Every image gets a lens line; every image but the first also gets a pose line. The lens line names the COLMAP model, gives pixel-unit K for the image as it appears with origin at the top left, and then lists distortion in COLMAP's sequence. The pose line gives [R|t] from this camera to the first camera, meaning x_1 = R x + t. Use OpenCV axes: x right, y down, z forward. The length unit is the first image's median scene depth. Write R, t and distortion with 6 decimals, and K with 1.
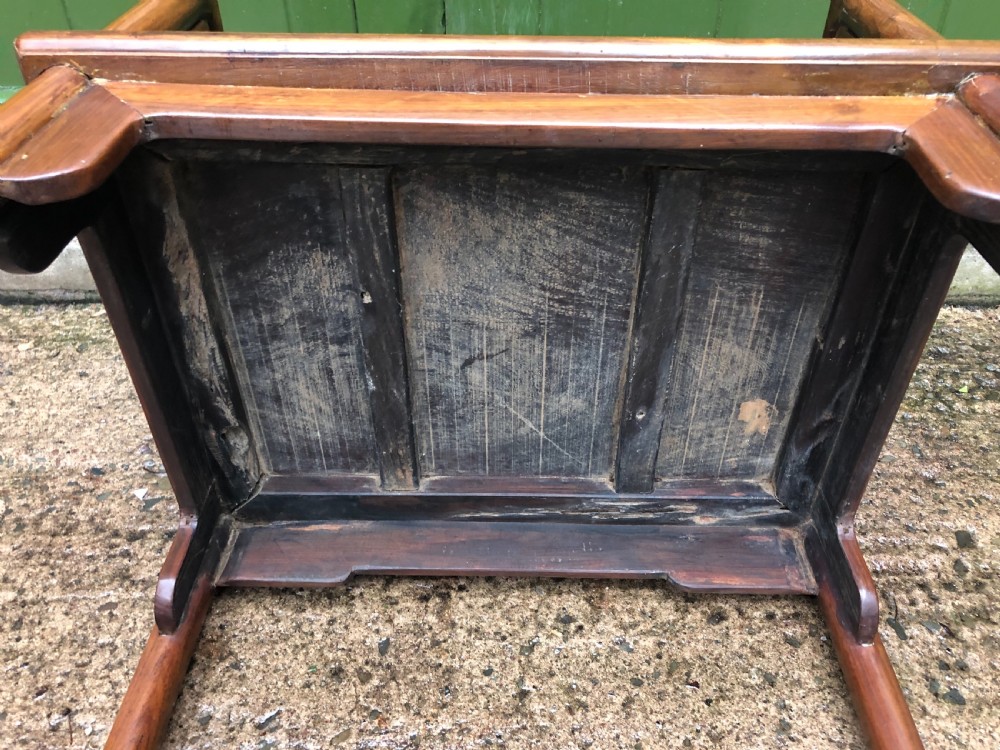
lens RADIAL K [[823.6, 0, 508.7], [0, 823.6, 366.6], [0, 0, 1]] dist [0.008254, 0.006799]
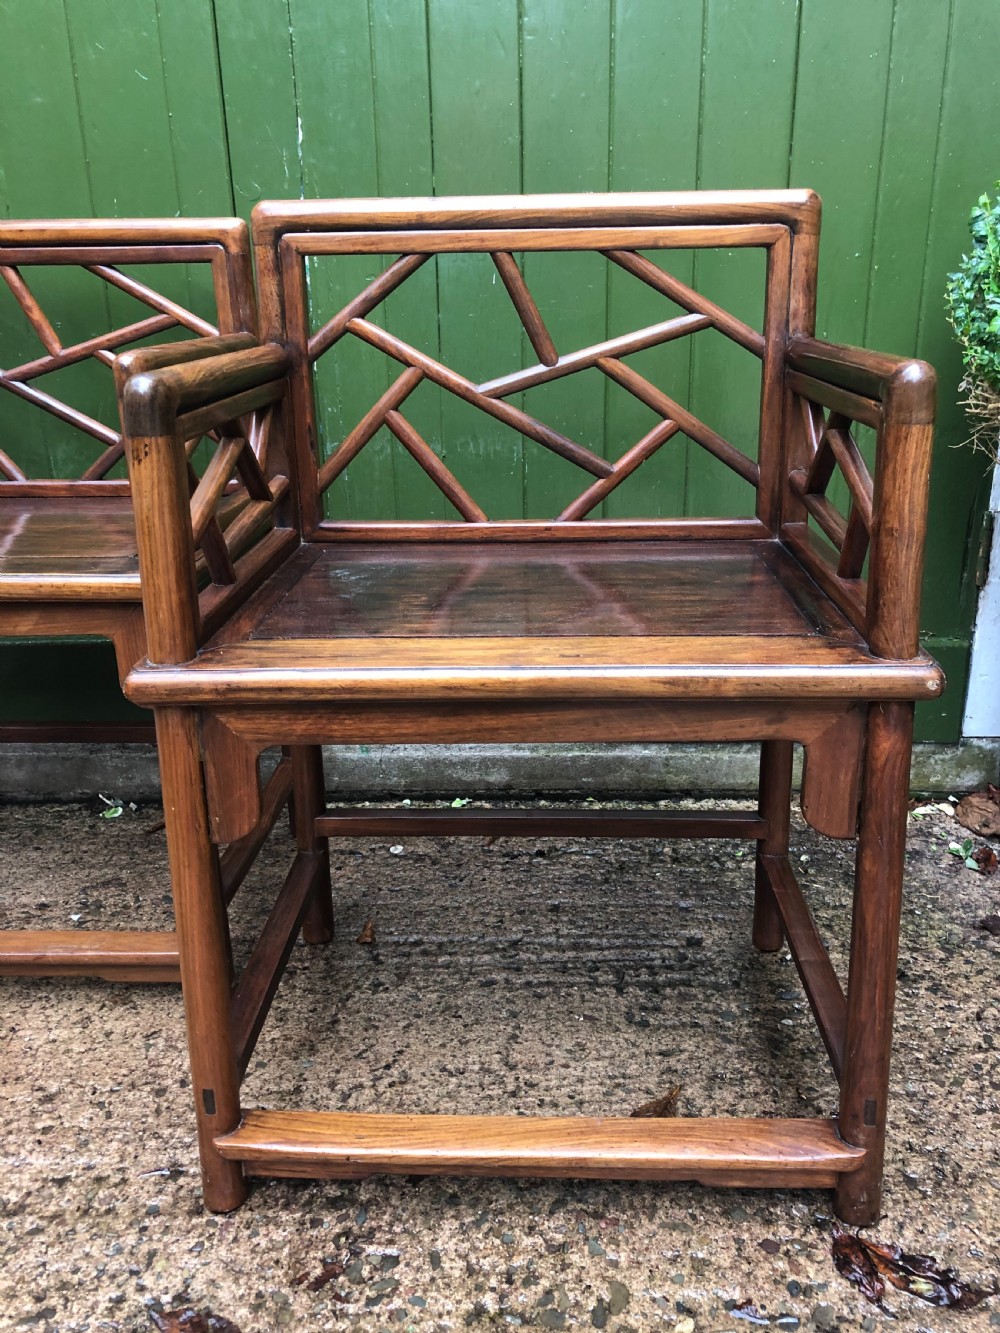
lens RADIAL K [[1097.9, 0, 517.5], [0, 1097.9, 658.4], [0, 0, 1]] dist [0.008254, 0.006799]
pose [[0.999544, -0.011213, -0.028043, 0.361012], [0.000960, 0.939846, -0.341598, 0.424896], [0.030187, 0.341415, 0.939428, -0.890559]]
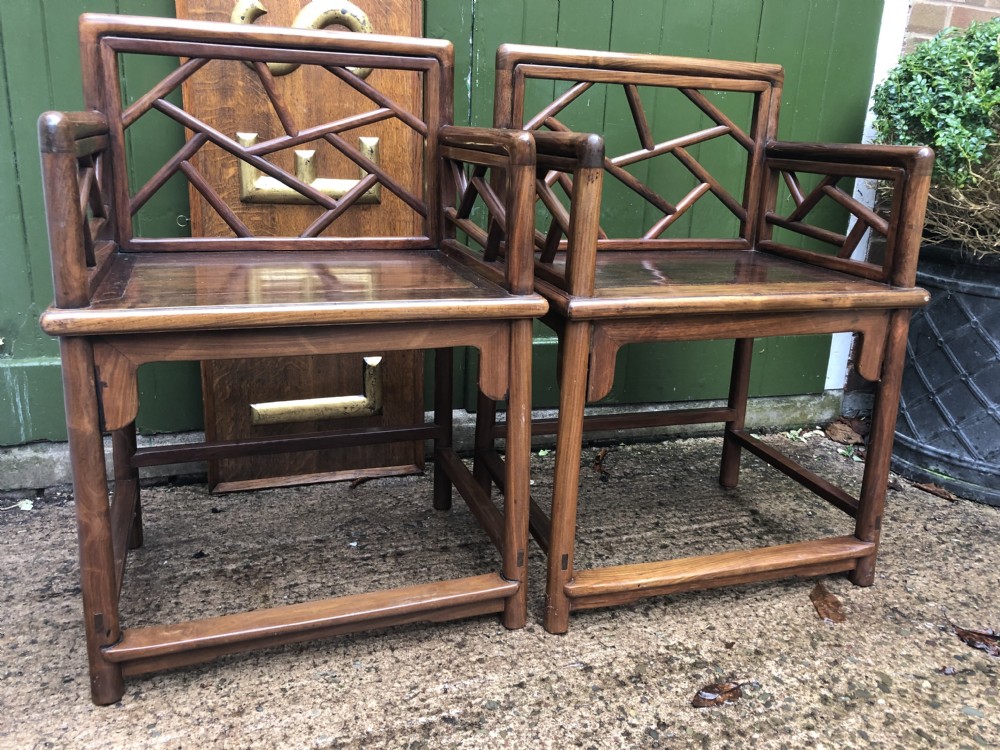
lens RADIAL K [[823.6, 0, 510.0], [0, 823.6, 368.5], [0, 0, 1]] dist [0.008254, 0.006799]
pose [[0.948715, -0.053236, 0.311617, -0.770824], [0.166604, 0.921919, -0.349727, 0.564572], [-0.268668, 0.383708, 0.883508, -0.955990]]
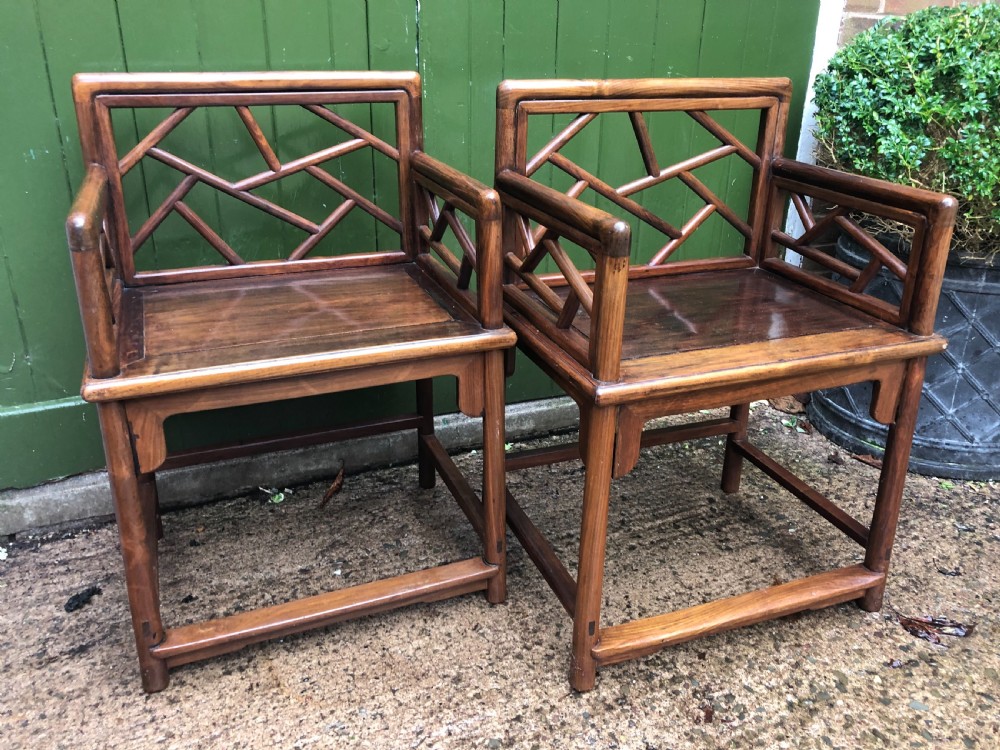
lens RADIAL K [[823.6, 0, 502.6], [0, 823.6, 363.4], [0, 0, 1]] dist [0.008254, 0.006799]
pose [[0.916108, -0.143774, 0.374266, -0.854006], [0.241207, 0.943299, -0.228047, 0.259319], [-0.320258, 0.299192, 0.898843, -1.077254]]
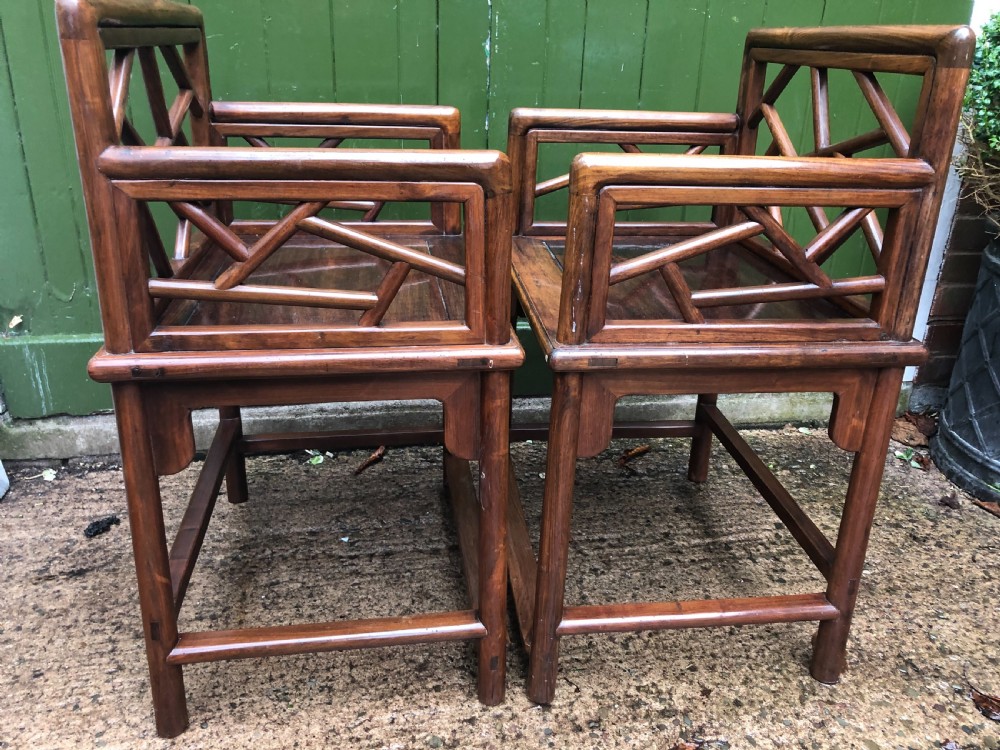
lens RADIAL K [[823.6, 0, 509.6], [0, 823.6, 370.9], [0, 0, 1]] dist [0.008254, 0.006799]
pose [[0.983949, -0.039958, 0.173917, -0.456964], [0.087578, 0.957293, -0.275535, 0.379827], [-0.155479, 0.286344, 0.945428, -0.970025]]
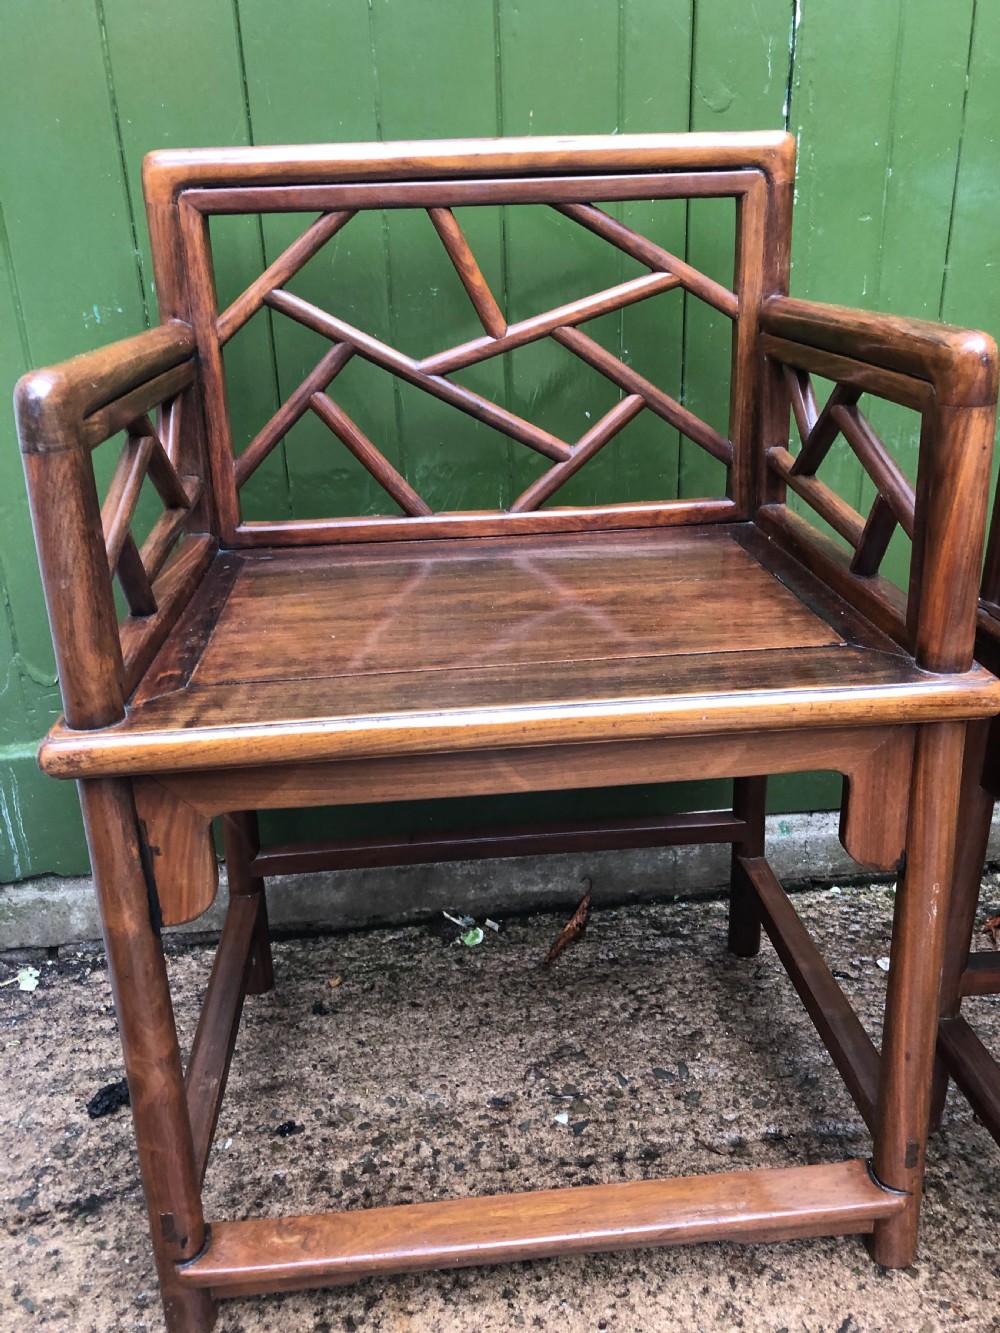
lens RADIAL K [[1097.9, 0, 501.5], [0, 1097.9, 653.0], [0, 0, 1]] dist [0.008254, 0.006799]
pose [[0.993282, -0.072776, 0.089966, -0.687226], [0.096977, 0.947703, -0.304063, 0.027524], [-0.063132, 0.310745, 0.948394, -0.423205]]
